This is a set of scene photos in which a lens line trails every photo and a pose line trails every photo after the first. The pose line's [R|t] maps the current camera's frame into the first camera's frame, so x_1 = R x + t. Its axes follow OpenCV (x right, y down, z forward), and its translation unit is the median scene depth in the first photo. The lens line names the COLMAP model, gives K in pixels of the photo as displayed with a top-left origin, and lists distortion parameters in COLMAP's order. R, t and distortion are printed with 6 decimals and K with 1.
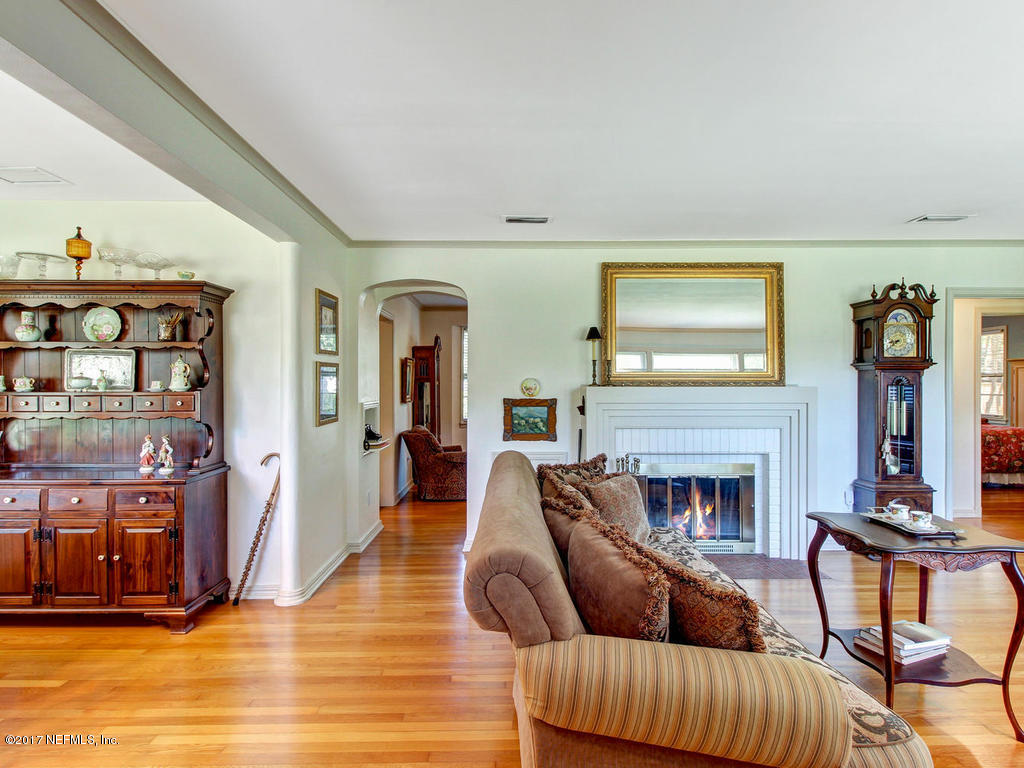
lens RADIAL K [[540.7, 0, 512.3], [0, 540.7, 385.4], [0, 0, 1]] dist [-0.001997, -0.001628]
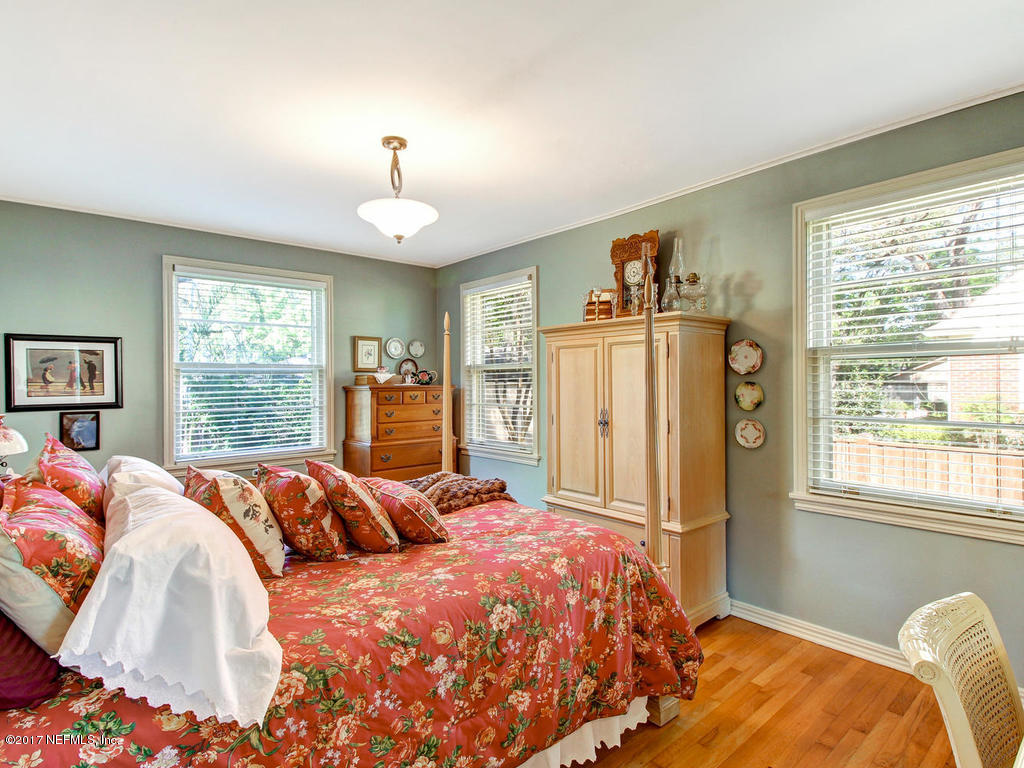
lens RADIAL K [[537.9, 0, 514.6], [0, 537.9, 382.5], [0, 0, 1]] dist [0.000715, 0.000731]
pose [[0.755623, -0.007246, 0.654967, 0.679544], [0.014718, 0.999874, -0.005918, -0.002167], [-0.654842, 0.014112, 0.755634, 0.754365]]
